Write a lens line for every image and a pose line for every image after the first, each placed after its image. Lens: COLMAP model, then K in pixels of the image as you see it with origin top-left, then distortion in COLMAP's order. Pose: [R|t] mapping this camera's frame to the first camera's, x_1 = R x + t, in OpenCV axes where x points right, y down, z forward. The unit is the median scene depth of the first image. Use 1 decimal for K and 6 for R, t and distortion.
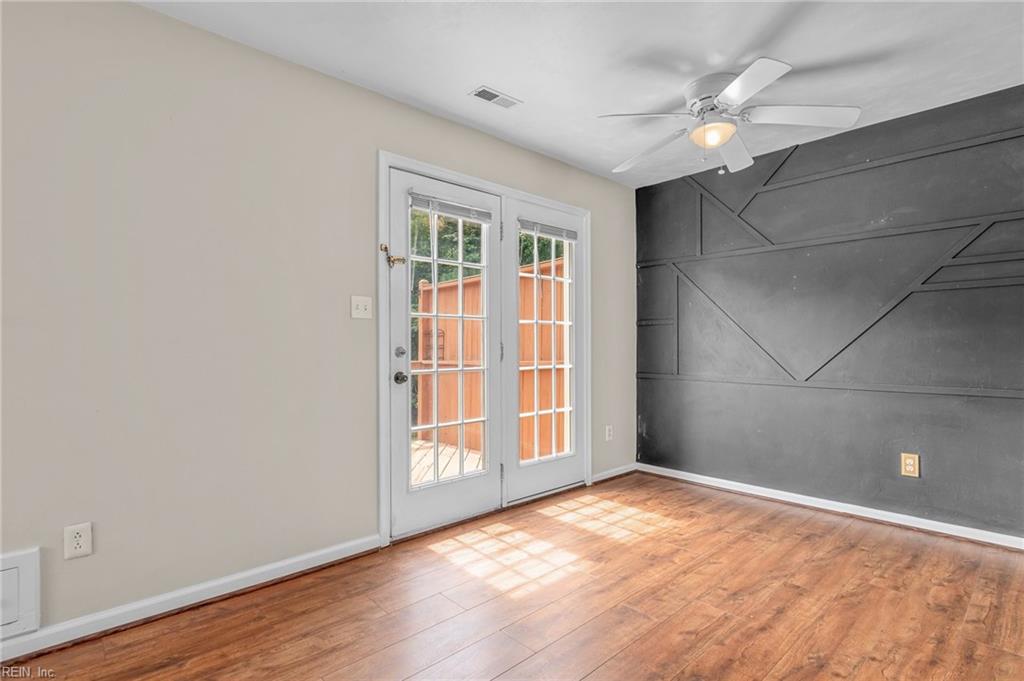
lens RADIAL K [[501.0, 0, 509.7], [0, 501.0, 343.2], [0, 0, 1]] dist [0.005264, 0.000470]
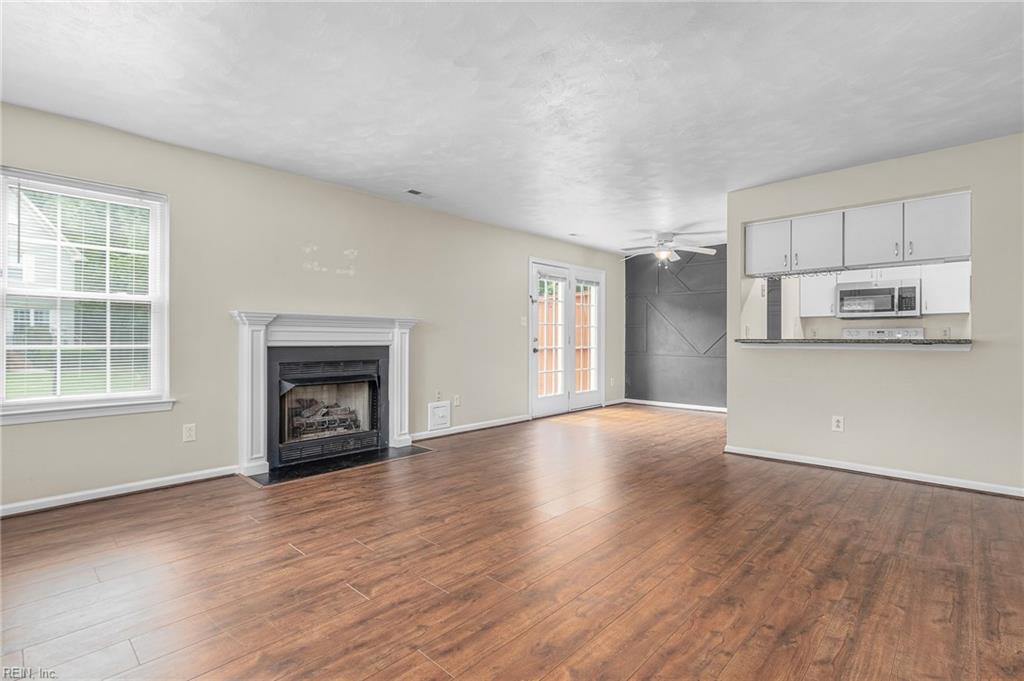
lens RADIAL K [[482.5, 0, 508.6], [0, 482.5, 334.9], [0, 0, 1]] dist [-0.000336, -0.000097]
pose [[0.997384, 0.006872, 0.071954, -0.414570], [-0.006567, 0.999968, -0.004477, 0.005188], [-0.071983, 0.003992, 0.997398, -1.039645]]
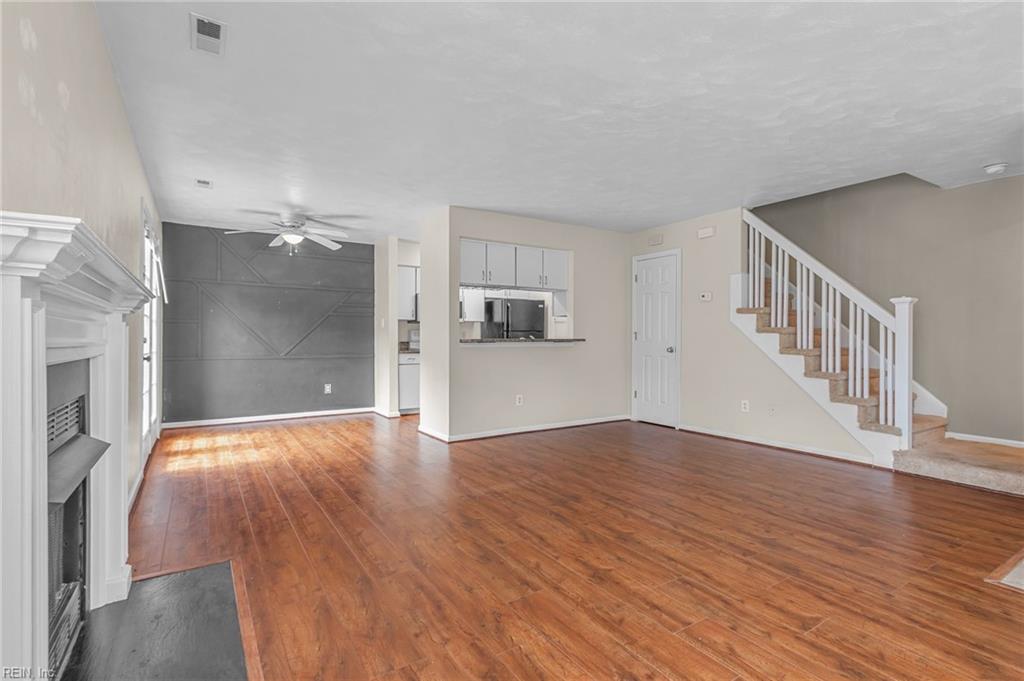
lens RADIAL K [[486.2, 0, 514.0], [0, 486.2, 341.2], [0, 0, 1]] dist [0.001811, -0.000342]
pose [[0.163950, 0.000762, 0.986468, -1.127667], [-0.006548, 0.999979, 0.000316, 0.011359], [-0.986447, -0.006511, 0.163952, -0.197837]]
